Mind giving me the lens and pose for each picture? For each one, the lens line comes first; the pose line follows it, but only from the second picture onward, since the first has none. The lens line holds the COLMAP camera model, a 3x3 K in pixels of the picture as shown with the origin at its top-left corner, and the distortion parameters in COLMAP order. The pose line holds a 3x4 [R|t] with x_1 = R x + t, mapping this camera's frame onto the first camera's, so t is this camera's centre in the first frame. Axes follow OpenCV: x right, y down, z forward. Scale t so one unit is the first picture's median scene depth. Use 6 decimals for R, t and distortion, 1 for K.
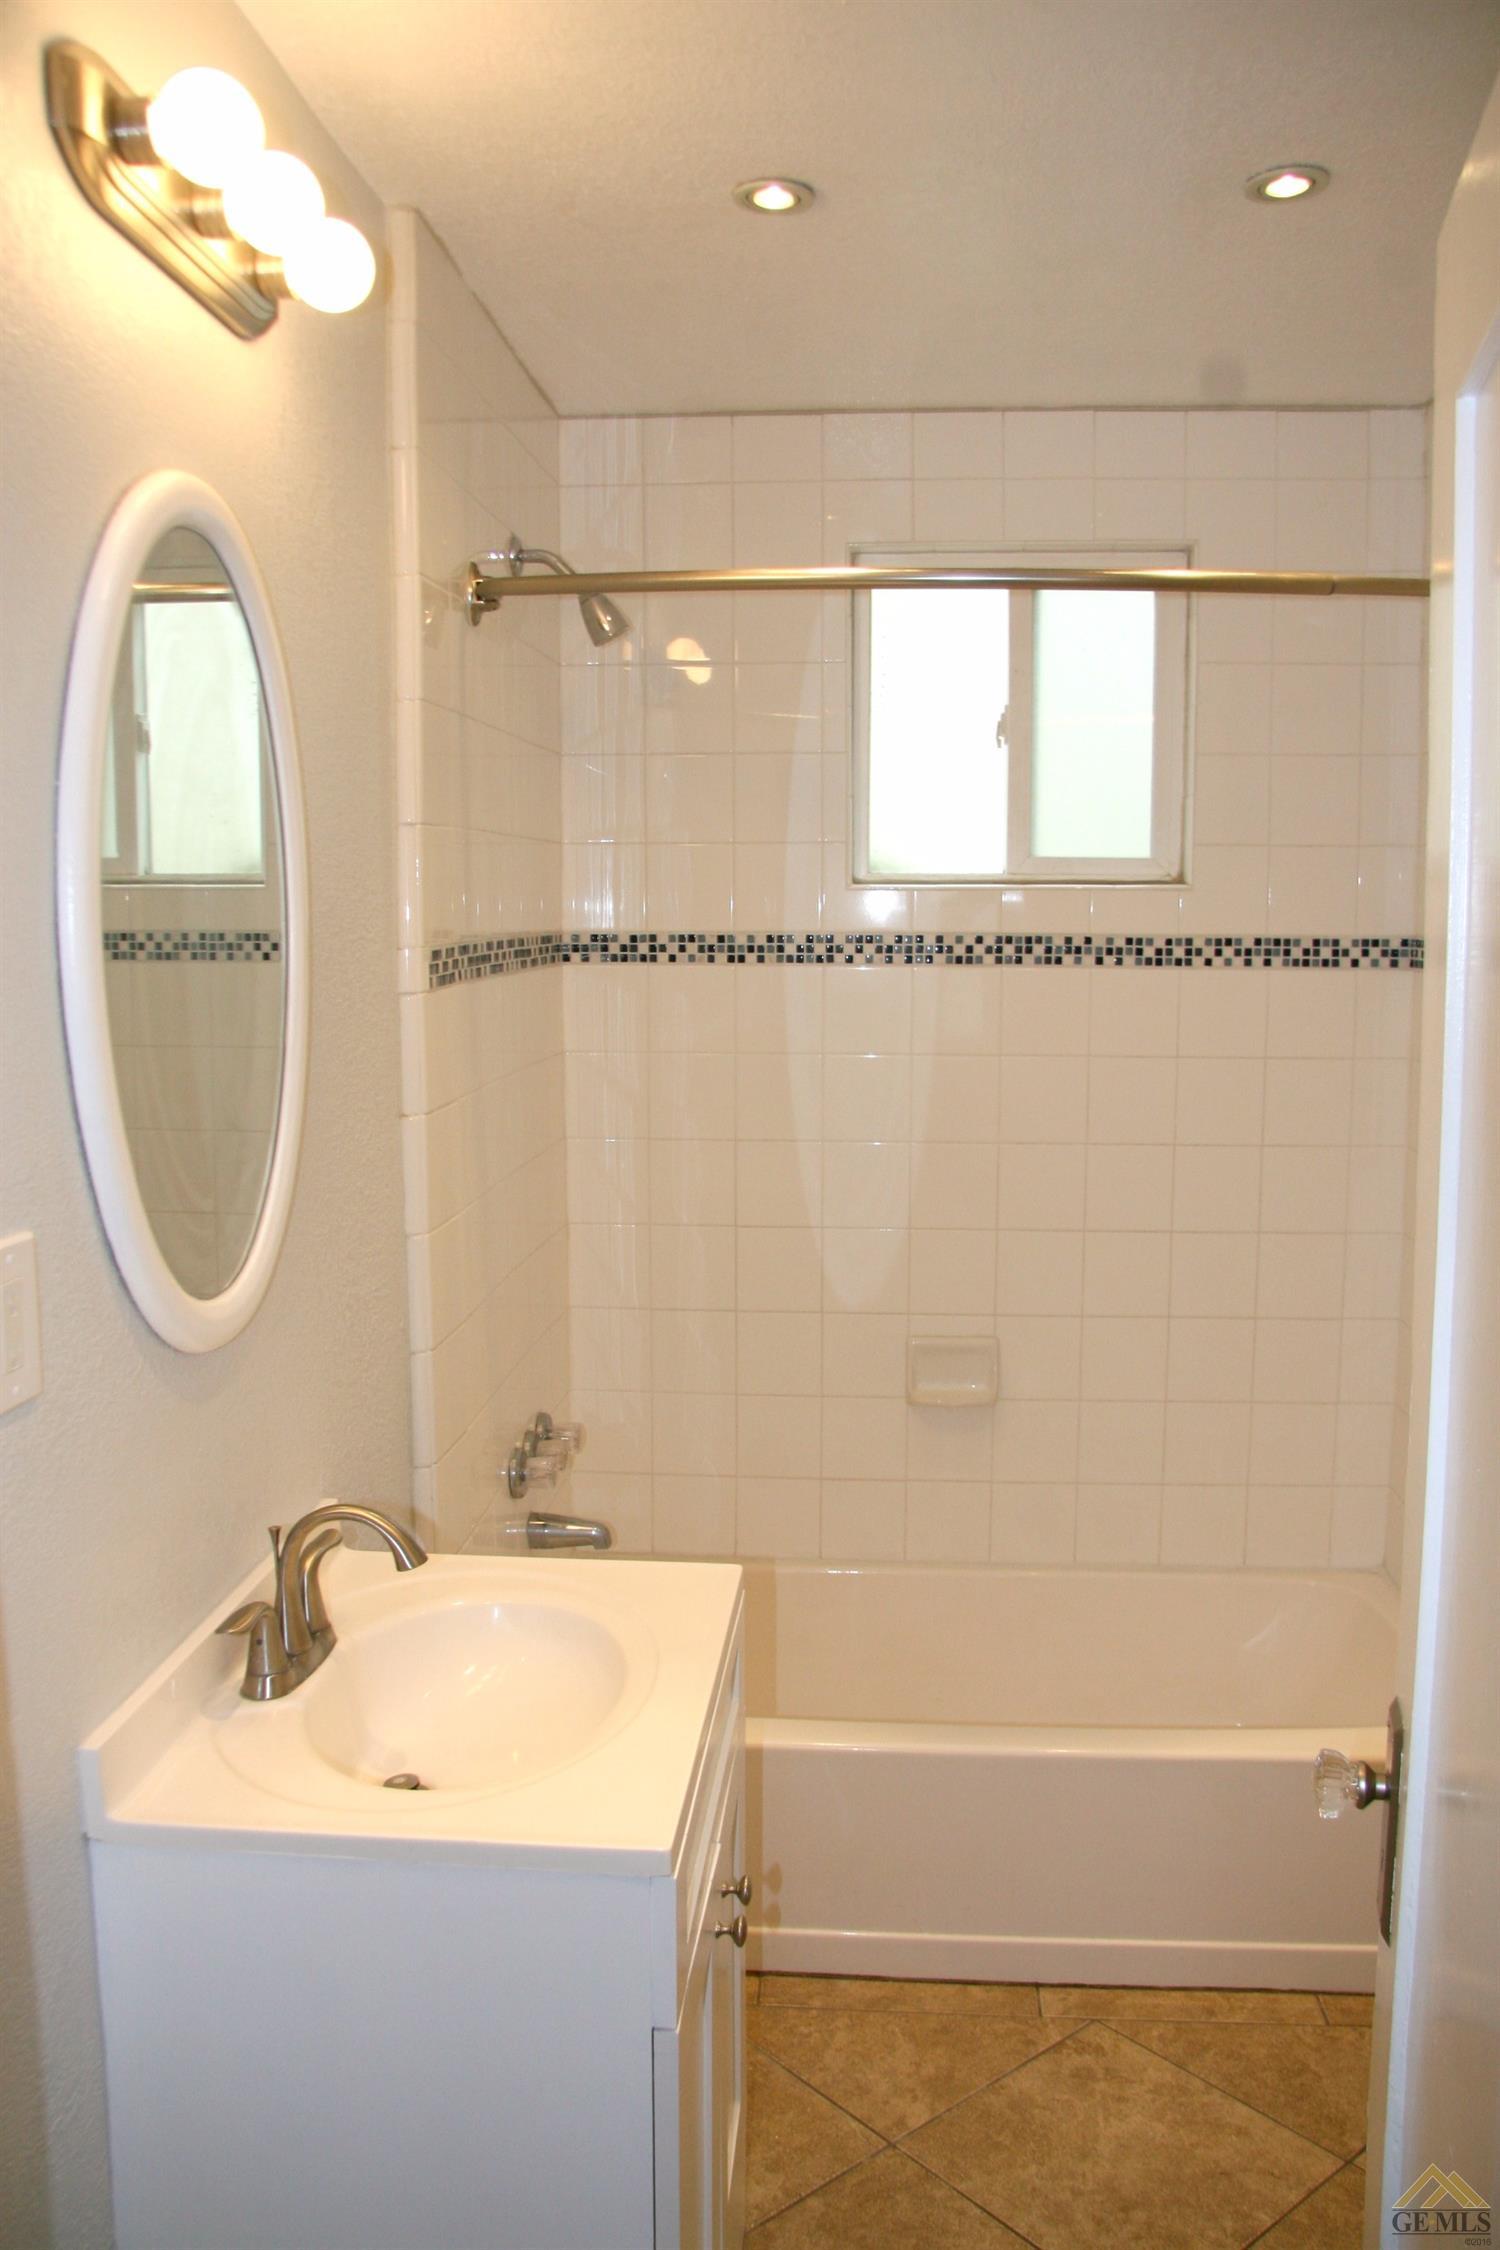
lens RADIAL K [[1872.1, 0, 750.0], [0, 1872.1, 1125.0], [0, 0, 1]] dist [-0.159851, 0.175105]
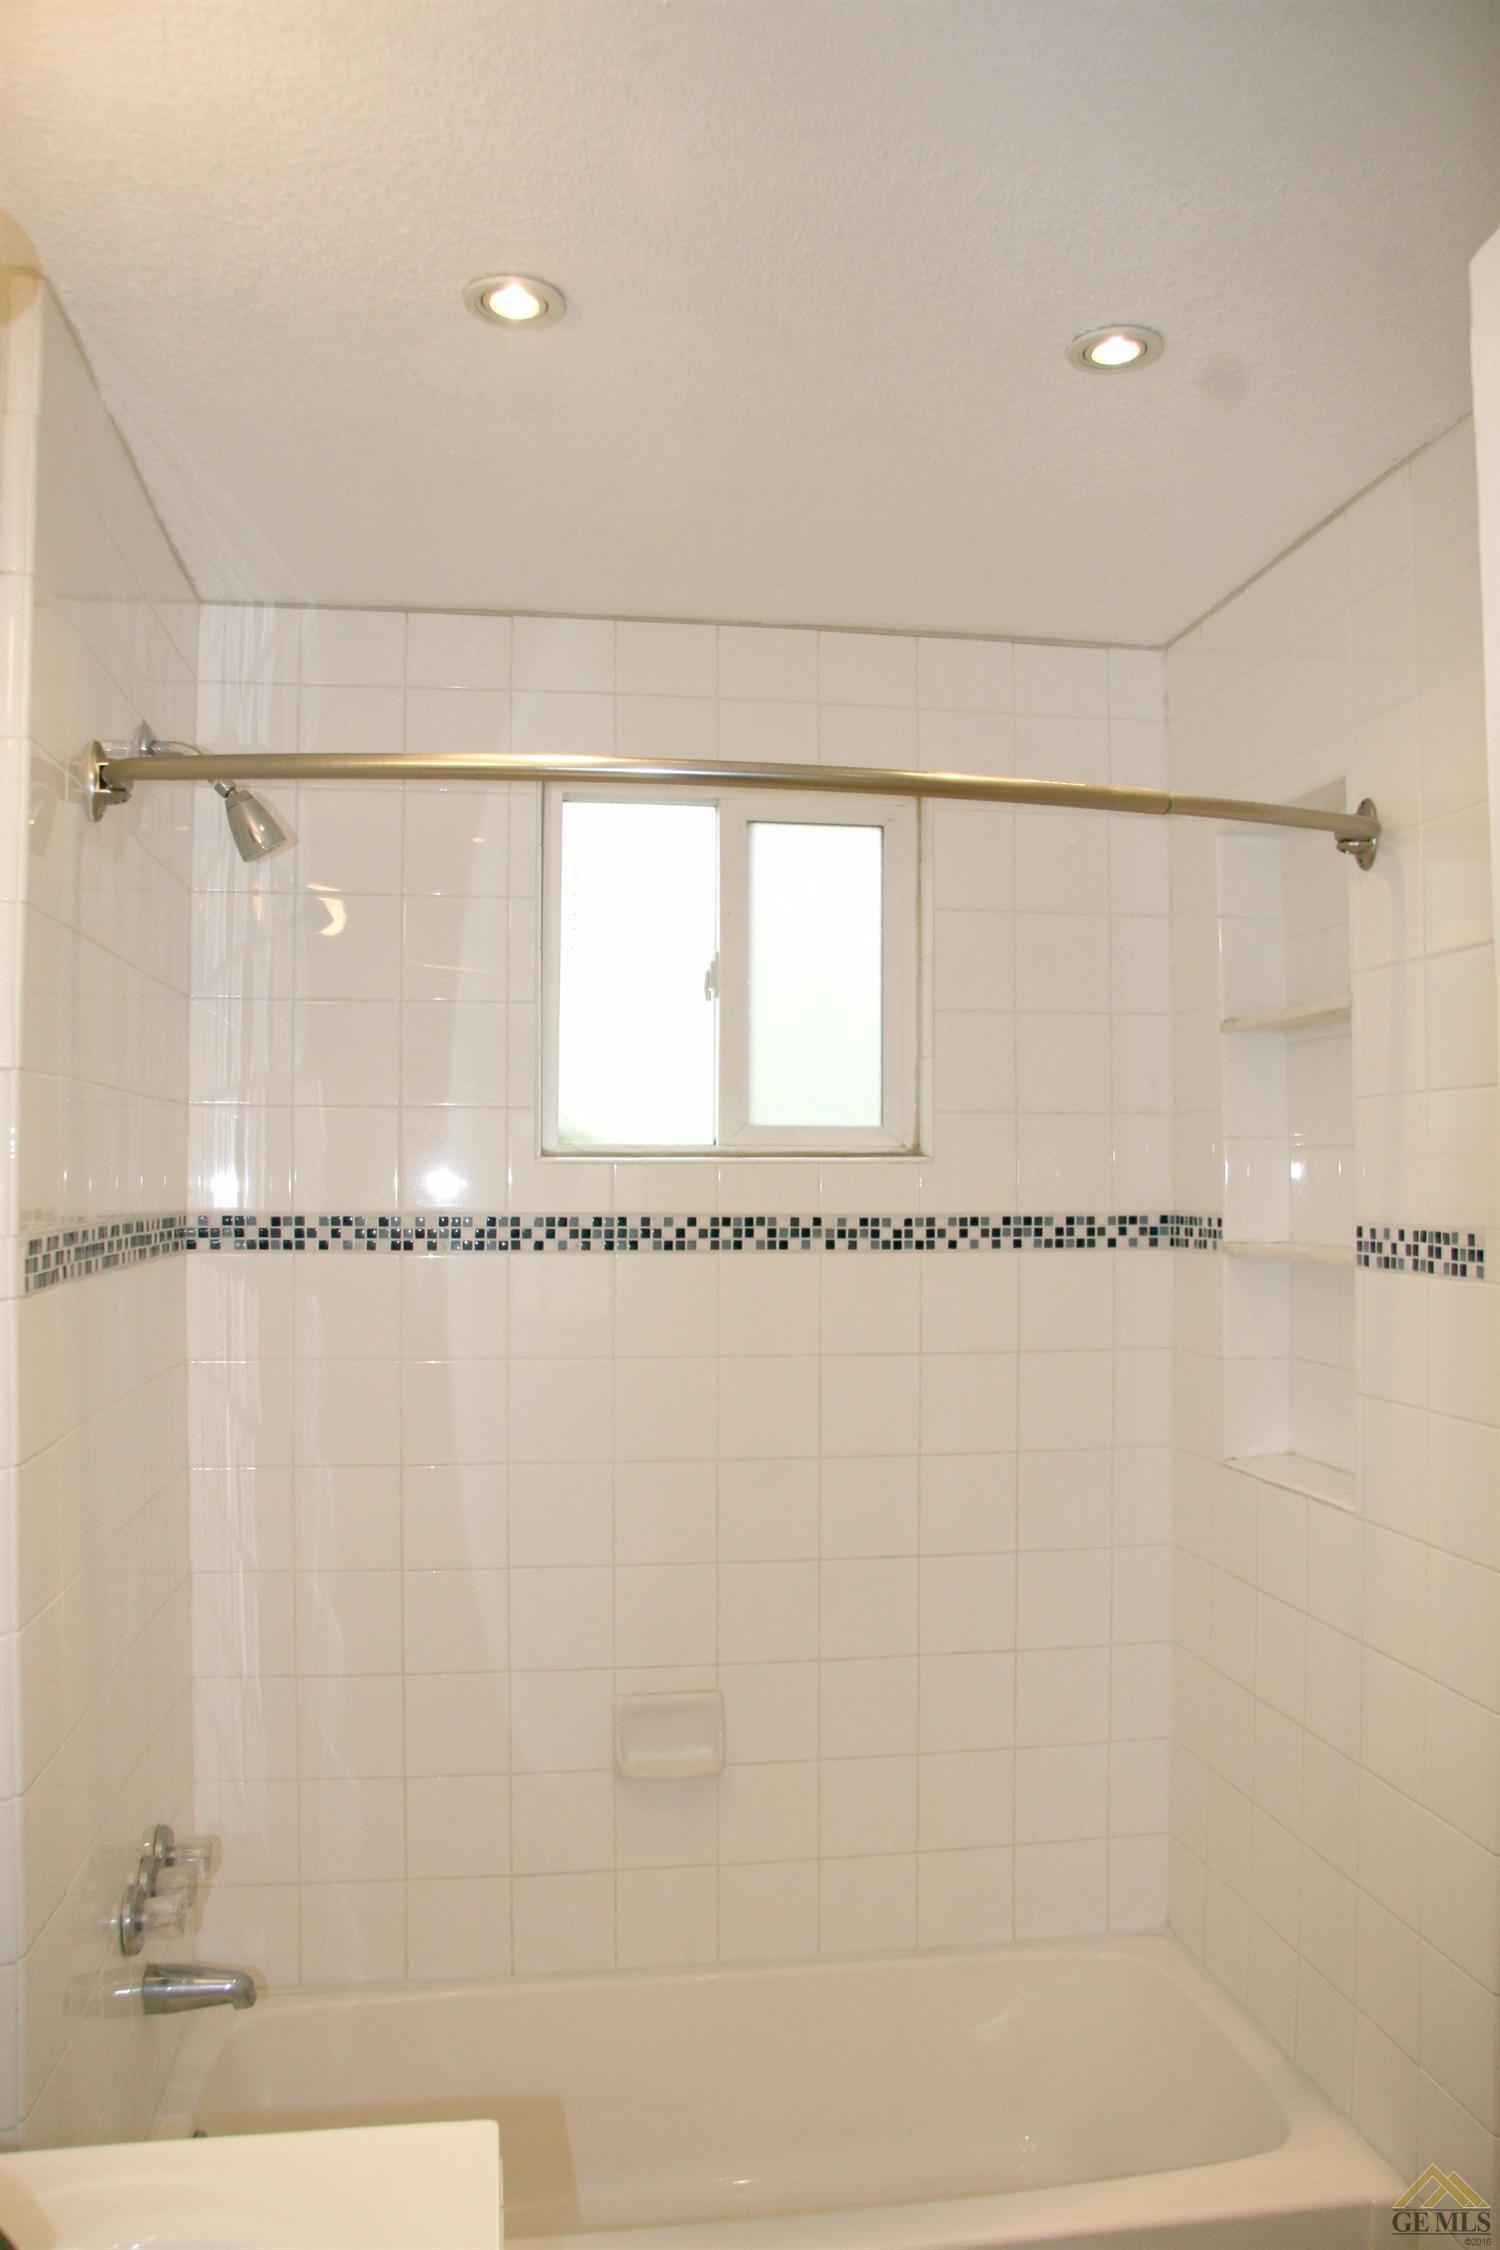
lens RADIAL K [[1742.1, 0, 750.0], [0, 1742.1, 1125.0], [0, 0, 1]] dist [-0.157625, 0.123189]
pose [[0.969632, 0.008702, 0.244412, -0.047394], [0.027670, 0.989047, -0.144986, -0.027070], [-0.242997, 0.147346, 0.958771, 0.224621]]
